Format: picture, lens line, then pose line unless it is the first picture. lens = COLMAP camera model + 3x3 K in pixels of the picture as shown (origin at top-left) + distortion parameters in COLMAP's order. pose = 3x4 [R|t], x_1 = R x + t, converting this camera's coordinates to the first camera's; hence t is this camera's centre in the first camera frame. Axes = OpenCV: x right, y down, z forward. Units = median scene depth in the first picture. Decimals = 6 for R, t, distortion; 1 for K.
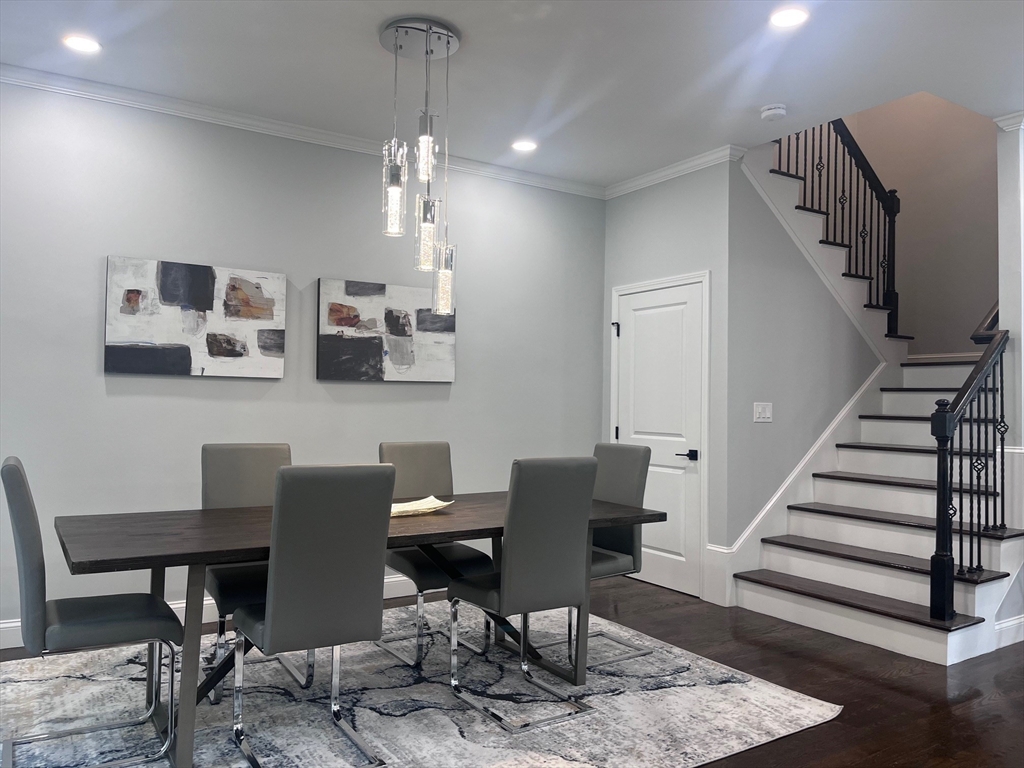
lens RADIAL K [[776.5, 0, 512.0], [0, 776.5, 384.0], [0, 0, 1]] dist [0.034400, -0.002413]
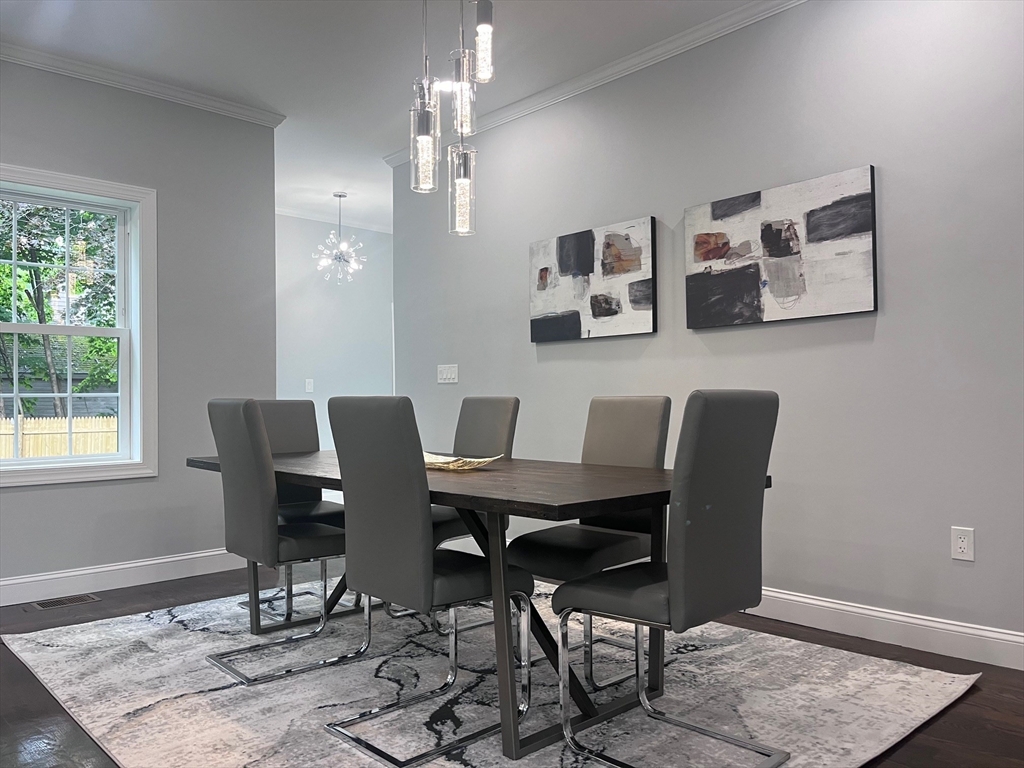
lens RADIAL K [[776.5, 0, 512.0], [0, 776.5, 384.0], [0, 0, 1]] dist [0.034400, -0.002413]
pose [[0.182875, -0.037525, -0.982420, 0.561485], [0.039673, 0.998739, -0.030763, 0.074182], [0.982335, -0.033350, 0.184133, 0.682048]]
